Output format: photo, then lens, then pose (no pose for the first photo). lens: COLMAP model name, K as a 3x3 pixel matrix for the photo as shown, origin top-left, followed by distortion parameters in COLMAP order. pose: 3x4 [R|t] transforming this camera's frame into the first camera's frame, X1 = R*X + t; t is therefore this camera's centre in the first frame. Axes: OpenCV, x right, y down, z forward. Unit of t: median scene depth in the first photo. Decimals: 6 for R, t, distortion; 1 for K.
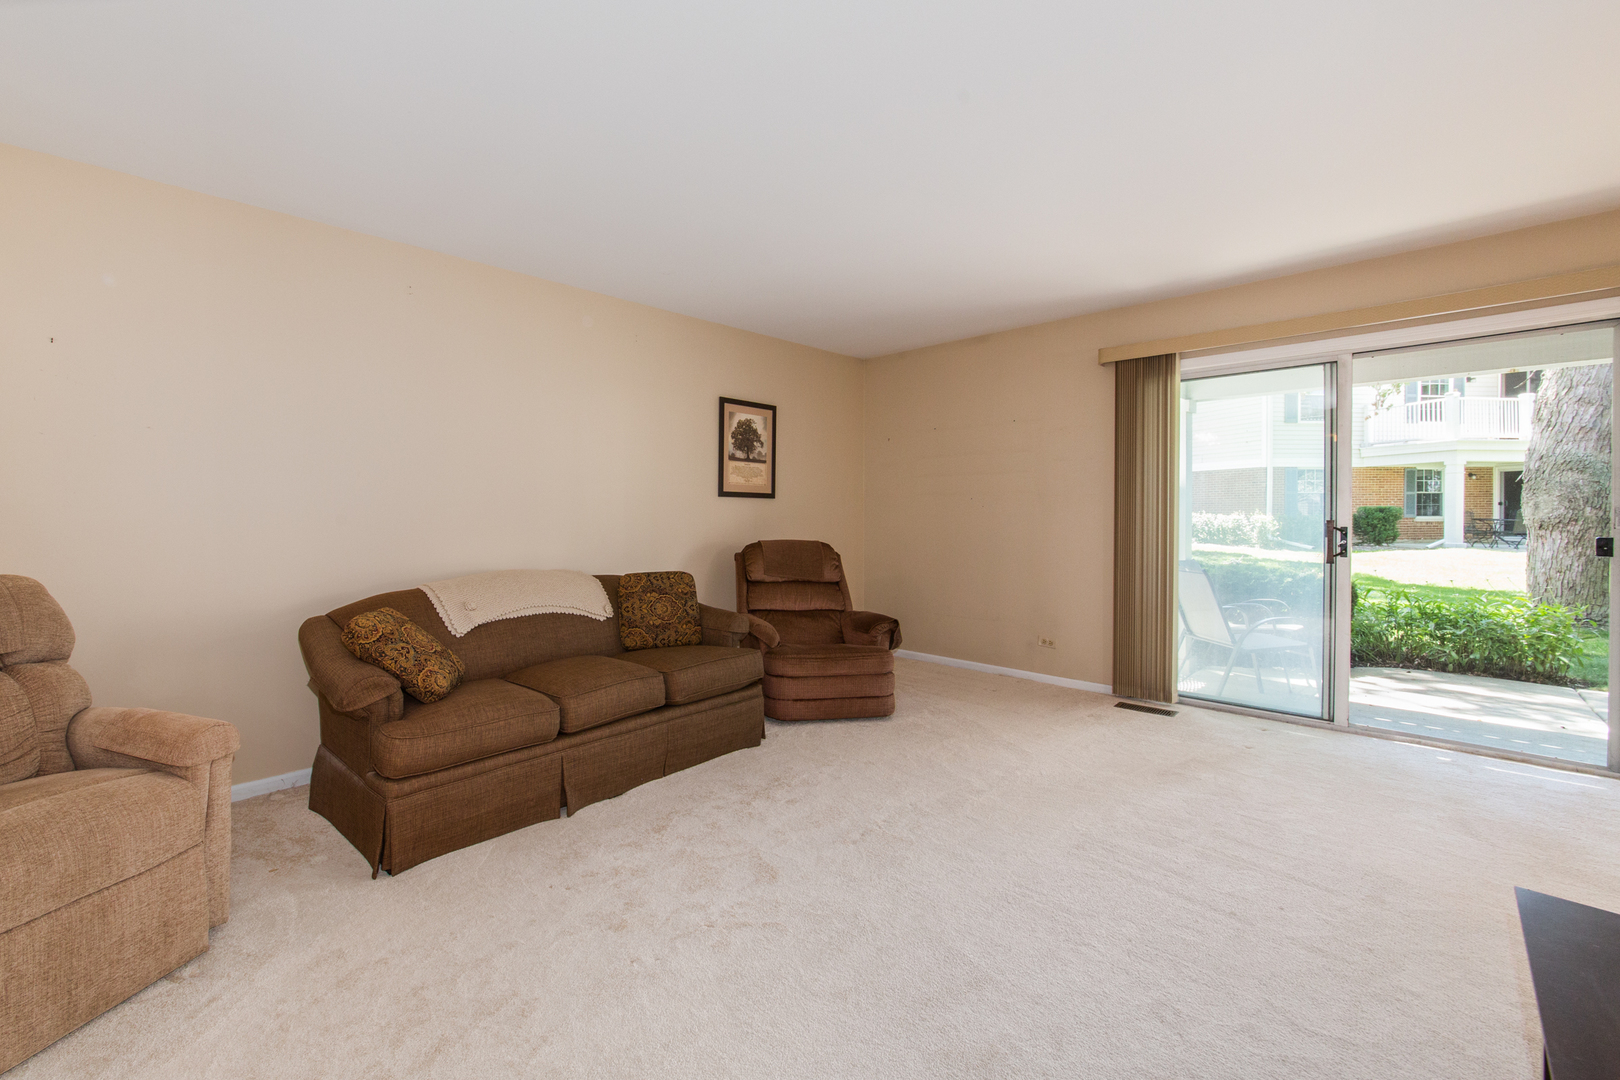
lens RADIAL K [[761.9, 0, 809.3], [0, 761.9, 518.3], [0, 0, 1]] dist [-0.001392, -0.000154]
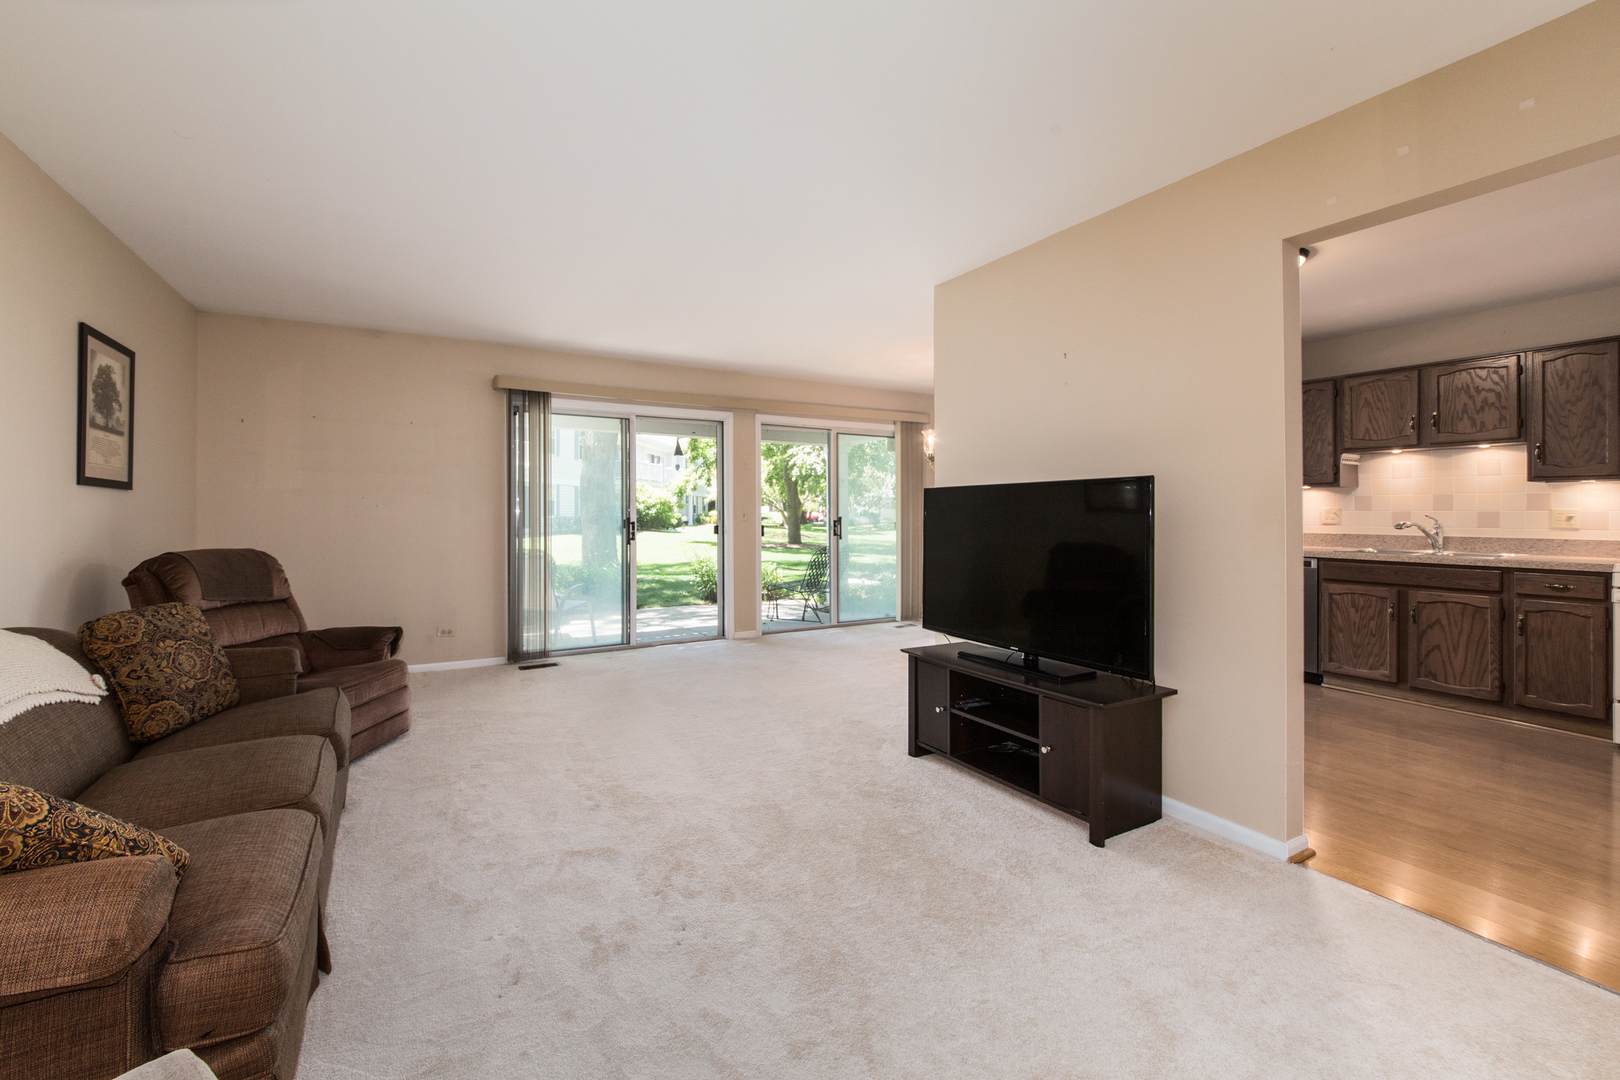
lens RADIAL K [[682.7, 0, 808.8], [0, 682.7, 507.0], [0, 0, 1]] dist [-0.000501, -0.000106]
pose [[0.164968, 0.010302, 0.986245, -0.584249], [0.005390, 0.999921, -0.011347, -0.001240], [-0.986284, 0.007188, 0.164899, 0.345028]]
